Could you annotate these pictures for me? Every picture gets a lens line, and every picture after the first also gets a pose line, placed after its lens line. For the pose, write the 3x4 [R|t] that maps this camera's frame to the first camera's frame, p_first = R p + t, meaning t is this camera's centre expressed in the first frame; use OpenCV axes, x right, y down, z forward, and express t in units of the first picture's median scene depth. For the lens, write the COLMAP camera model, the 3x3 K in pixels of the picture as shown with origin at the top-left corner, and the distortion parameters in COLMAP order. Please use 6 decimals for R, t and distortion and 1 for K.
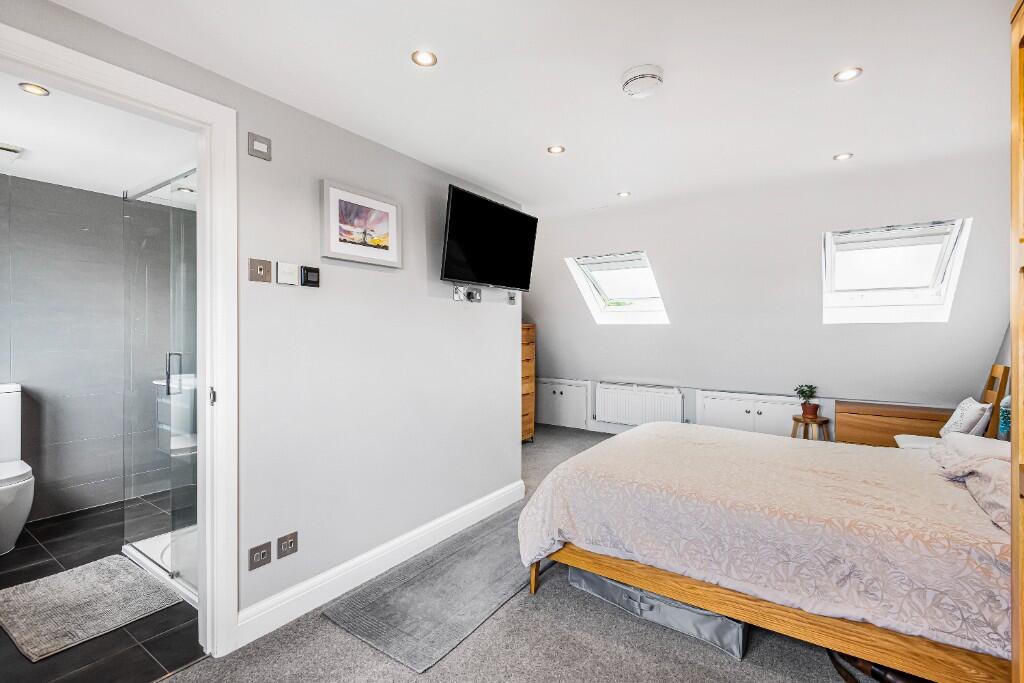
lens RADIAL K [[465.3, 0, 516.6], [0, 465.3, 336.5], [0, 0, 1]] dist [0.008432, -0.010002]
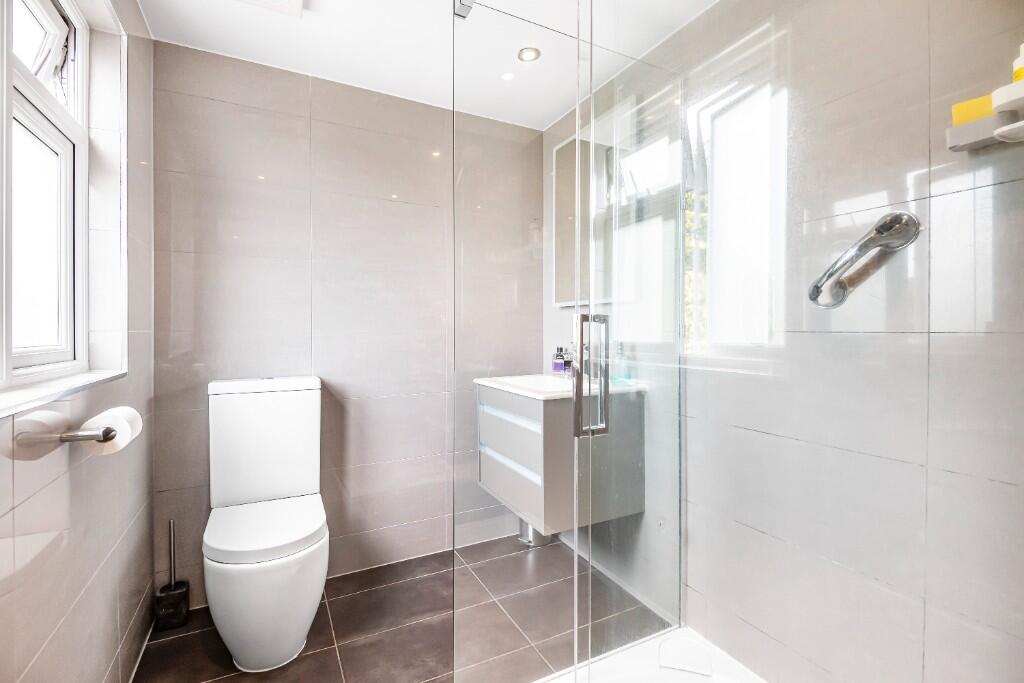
lens RADIAL K [[465.3, 0, 510.0], [0, 465.3, 337.0], [0, 0, 1]] dist [0.008432, -0.010002]
pose [[0.872980, 0.004343, -0.487736, -0.487846], [-0.003019, 0.999989, 0.003502, 0.039330], [0.487746, -0.001585, 0.872984, 0.530385]]
